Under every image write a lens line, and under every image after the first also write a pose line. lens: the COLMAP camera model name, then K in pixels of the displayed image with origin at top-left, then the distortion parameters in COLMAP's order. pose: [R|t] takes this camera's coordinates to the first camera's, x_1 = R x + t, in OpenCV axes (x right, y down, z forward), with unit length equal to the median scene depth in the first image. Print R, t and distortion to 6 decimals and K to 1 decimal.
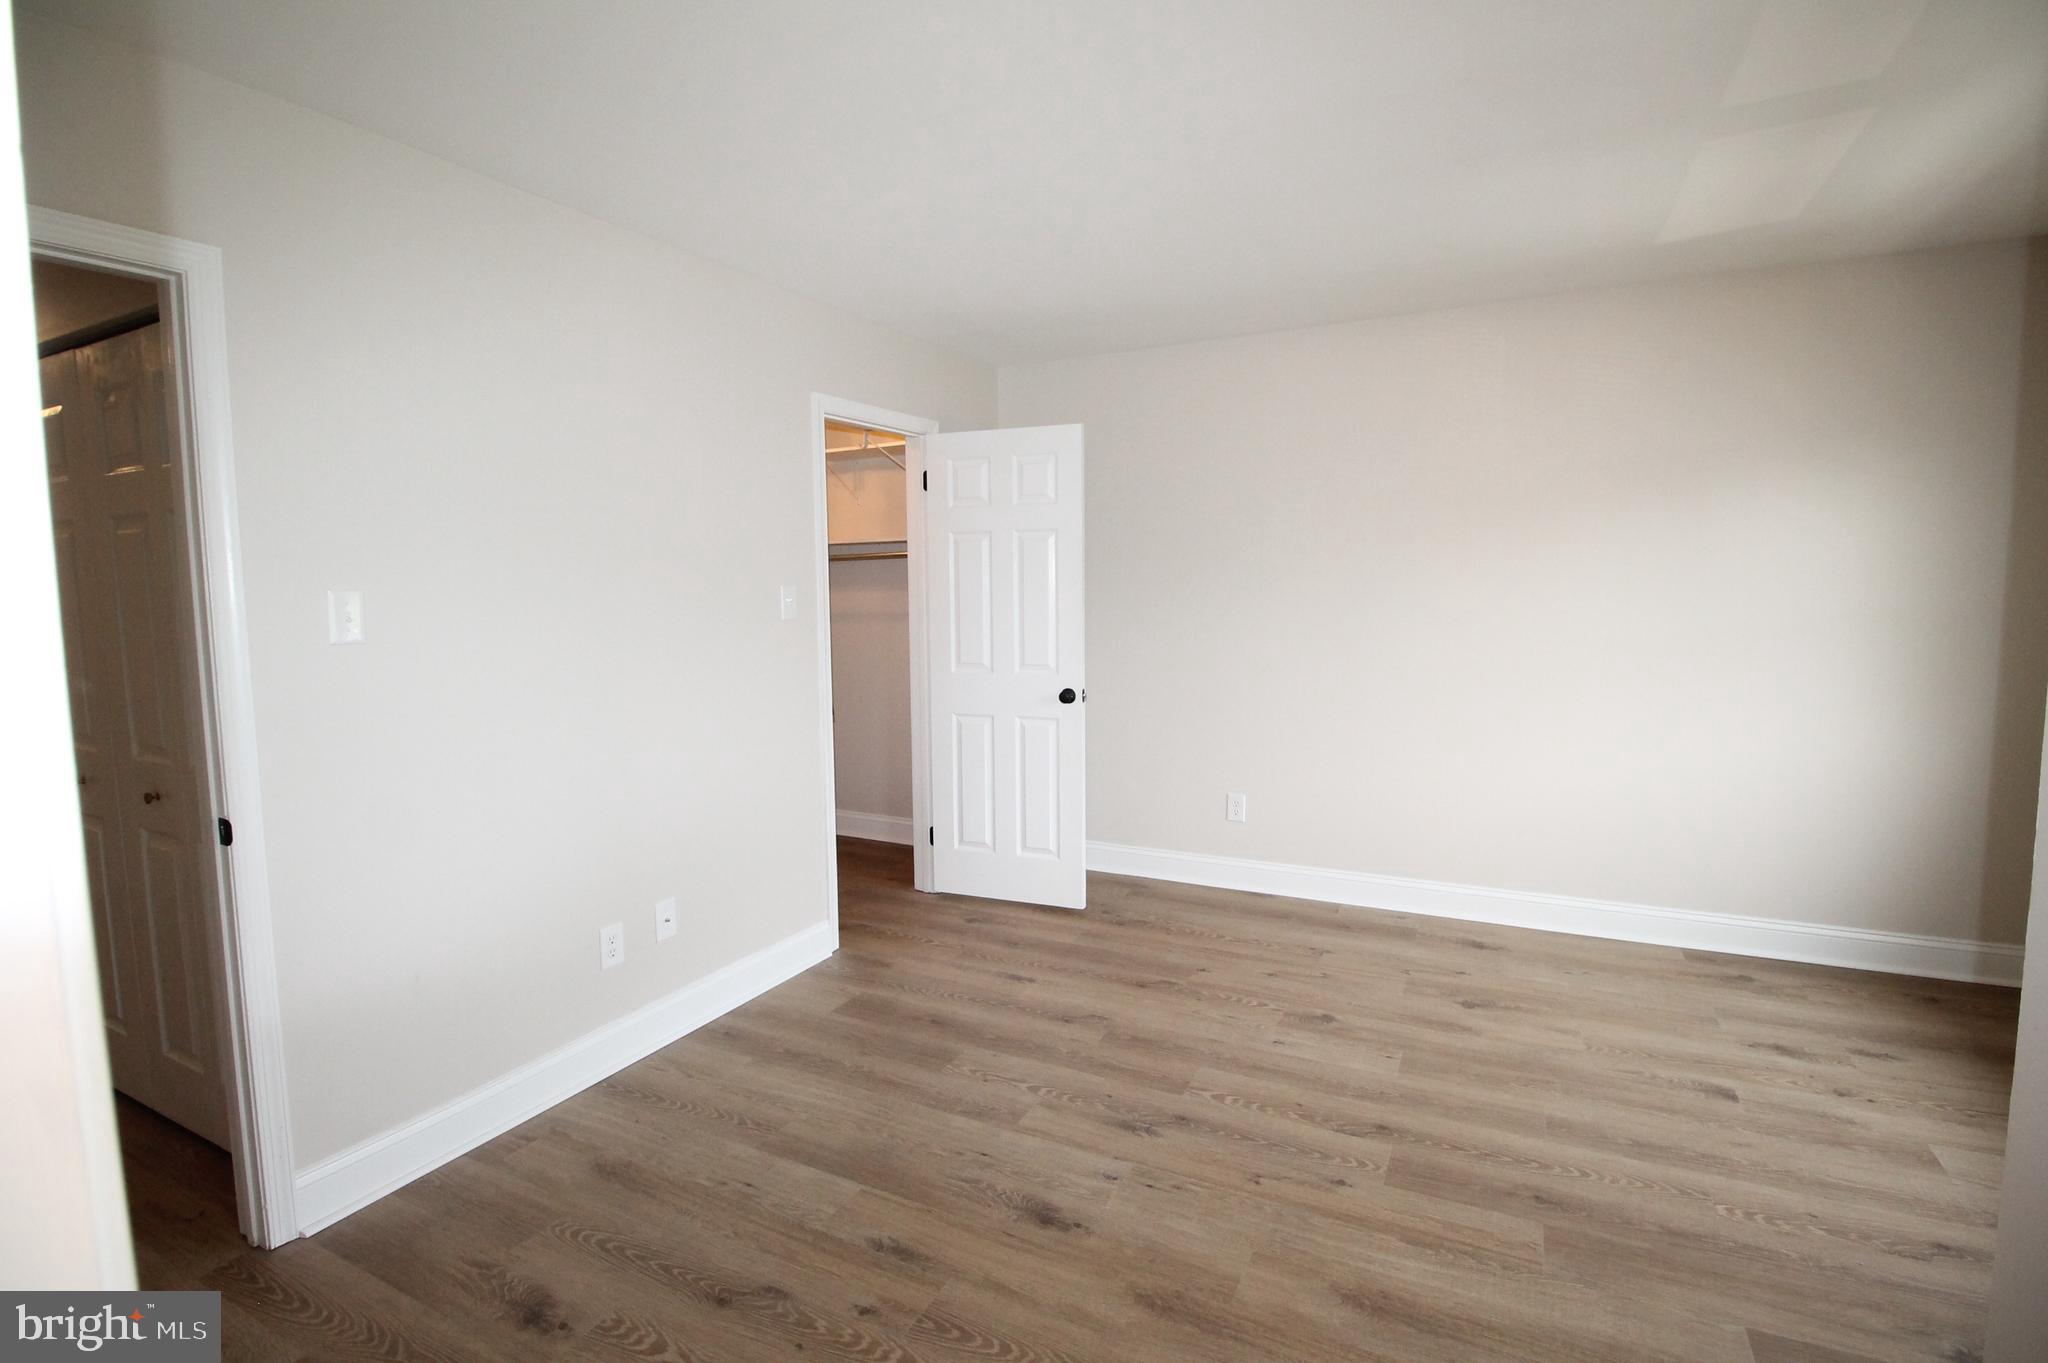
lens RADIAL K [[965.9, 0, 1044.1], [0, 965.9, 674.8], [0, 0, 1]] dist [-0.005066, -0.009787]
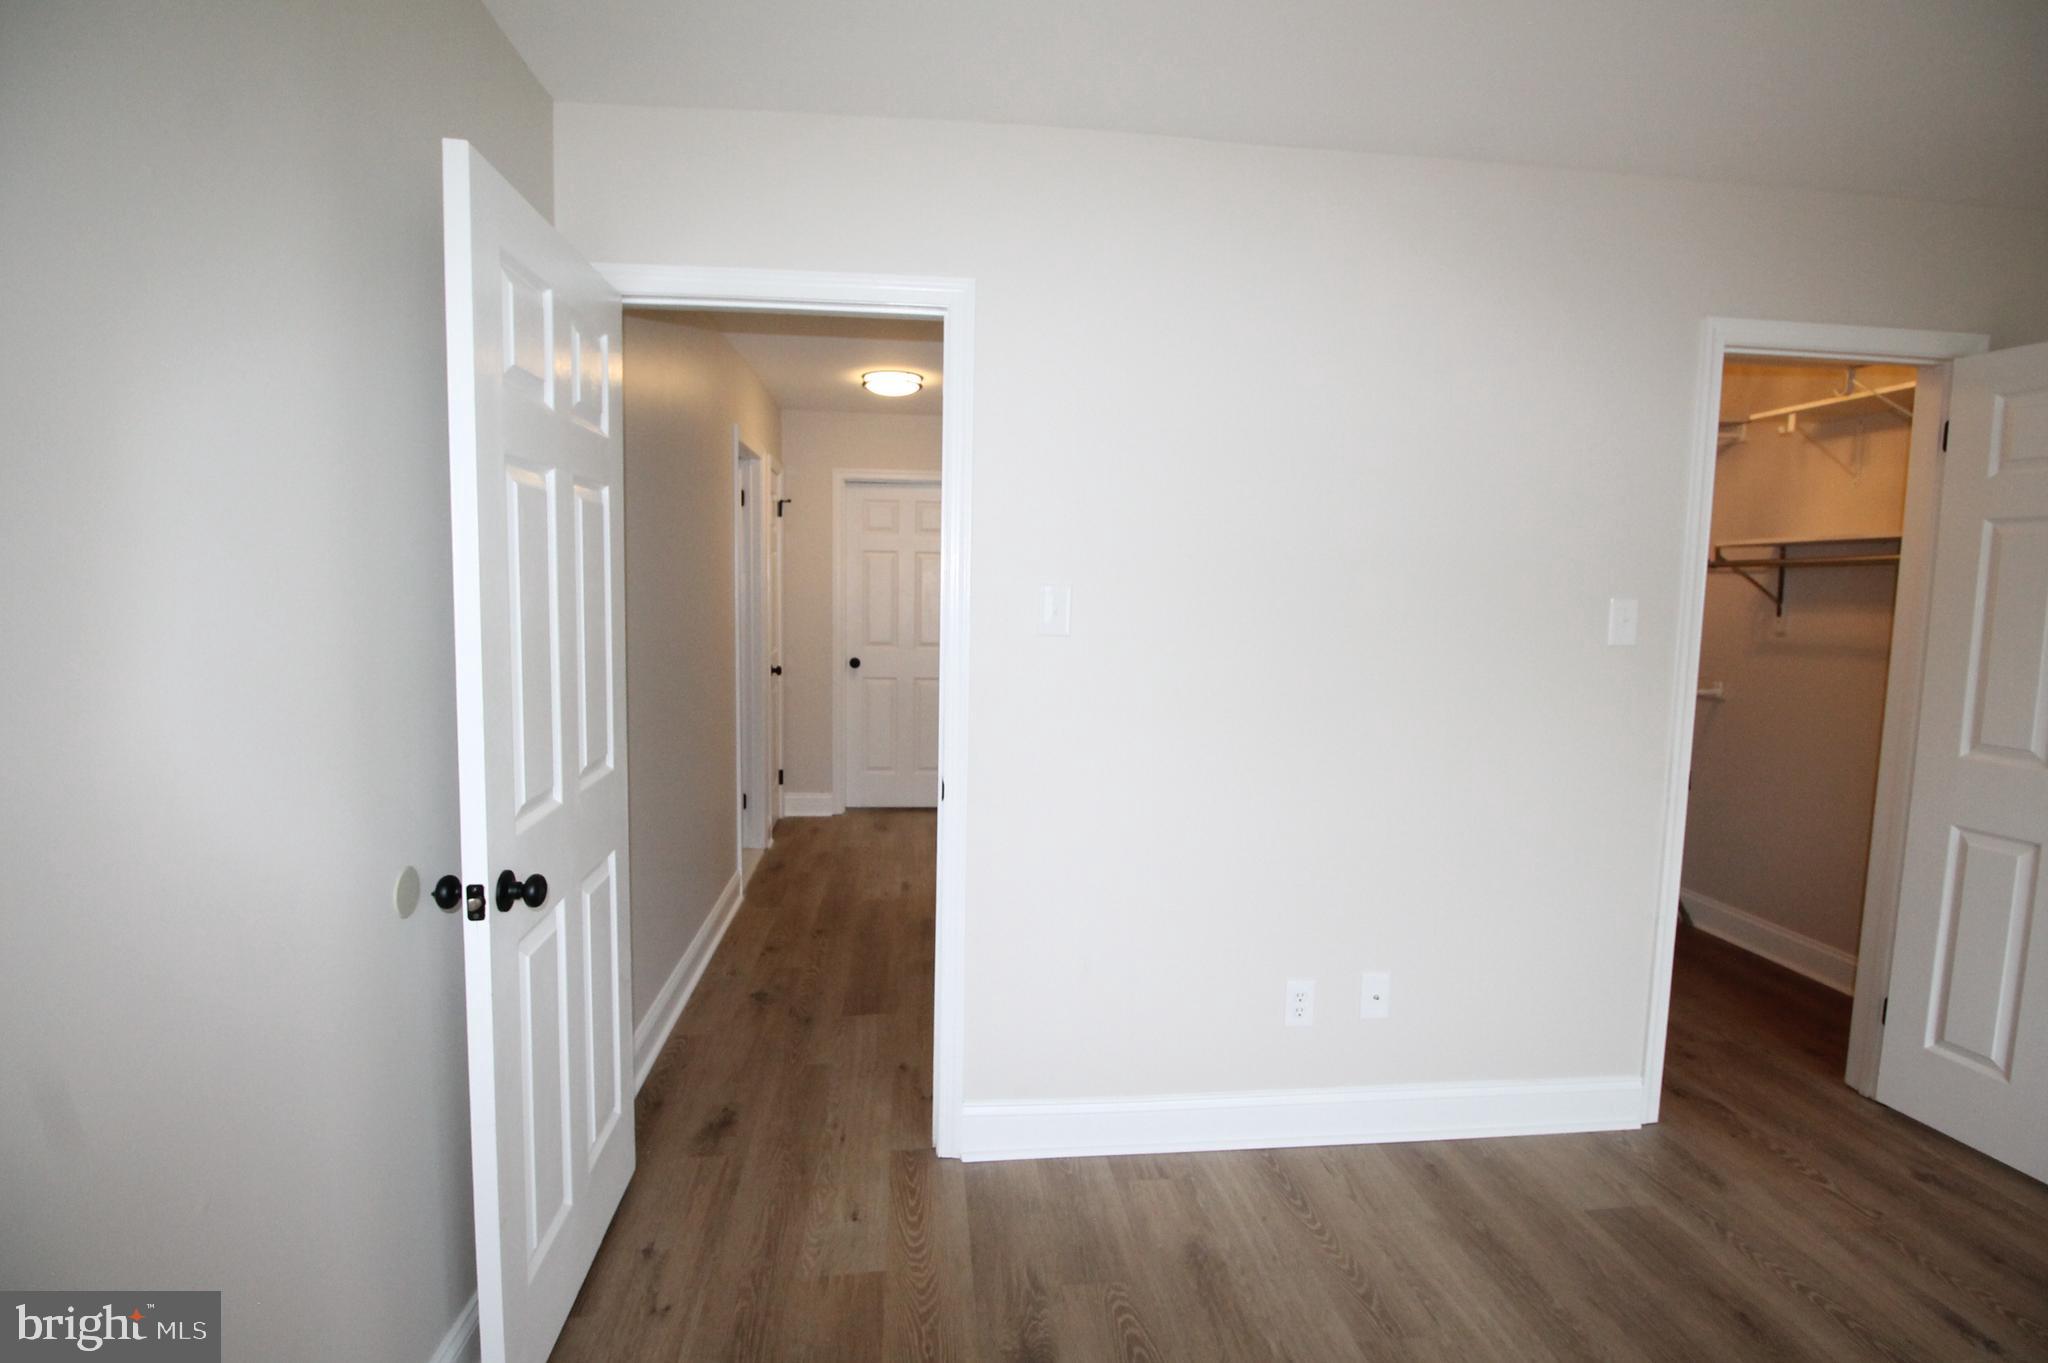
lens RADIAL K [[965.9, 0, 1025.9], [0, 965.9, 679.4], [0, 0, 1]] dist [-0.005066, -0.009787]
pose [[0.546402, 0.095244, -0.832090, 0.093535], [-0.108015, 0.993229, 0.042759, -0.015419], [0.830528, 0.066515, 0.552990, 0.253771]]
